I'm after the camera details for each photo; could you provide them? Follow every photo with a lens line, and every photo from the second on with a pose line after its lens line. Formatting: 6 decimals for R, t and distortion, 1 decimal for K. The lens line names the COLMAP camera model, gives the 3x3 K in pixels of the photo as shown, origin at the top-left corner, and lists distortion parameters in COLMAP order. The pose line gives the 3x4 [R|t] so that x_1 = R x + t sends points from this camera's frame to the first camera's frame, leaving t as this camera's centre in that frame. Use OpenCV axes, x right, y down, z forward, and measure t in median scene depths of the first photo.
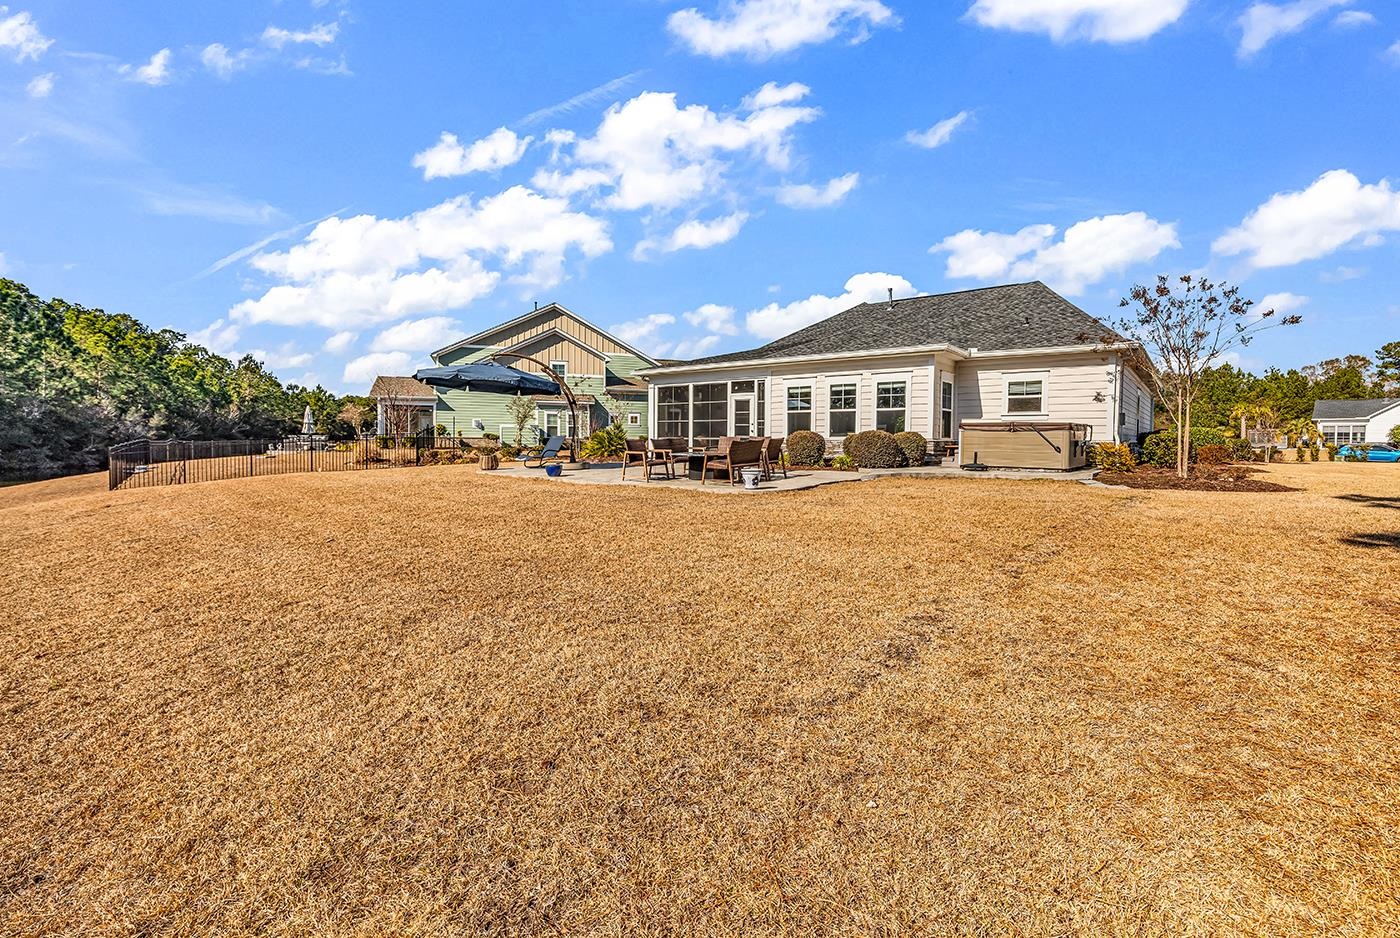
lens RADIAL K [[646.0, 0, 701.6], [0, 646.0, 477.0], [0, 0, 1]] dist [0.016390, -0.000299]
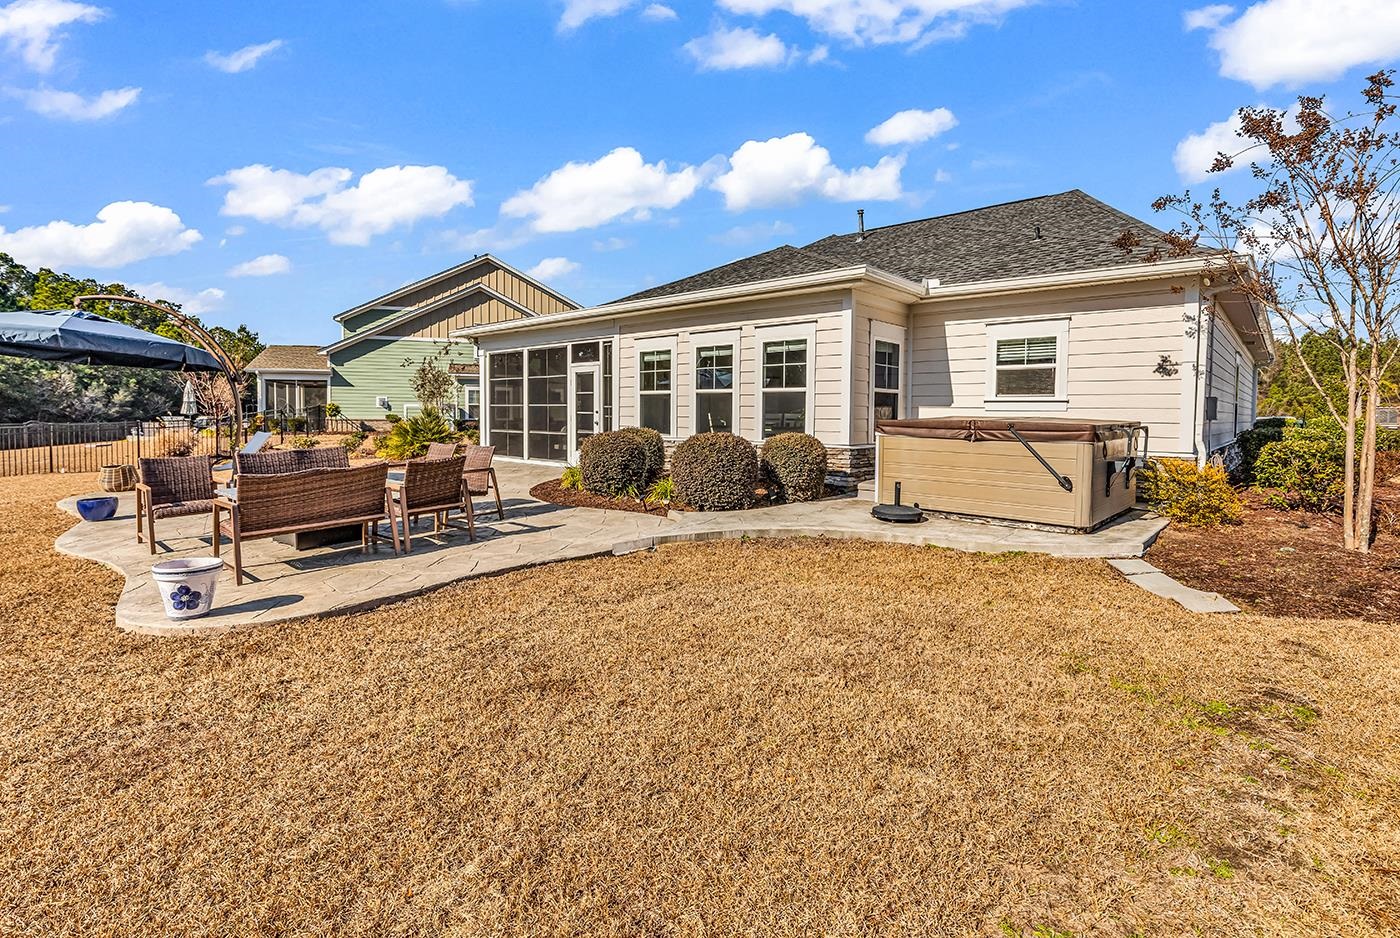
lens RADIAL K [[683.6, 0, 698.0], [0, 683.6, 461.5], [0, 0, 1]] dist [0.006124, -0.000142]
pose [[0.998120, 0.005232, -0.061074, 0.245908], [-0.004507, 0.999918, 0.012006, -0.047543], [0.061132, -0.011708, 0.998061, 0.388602]]
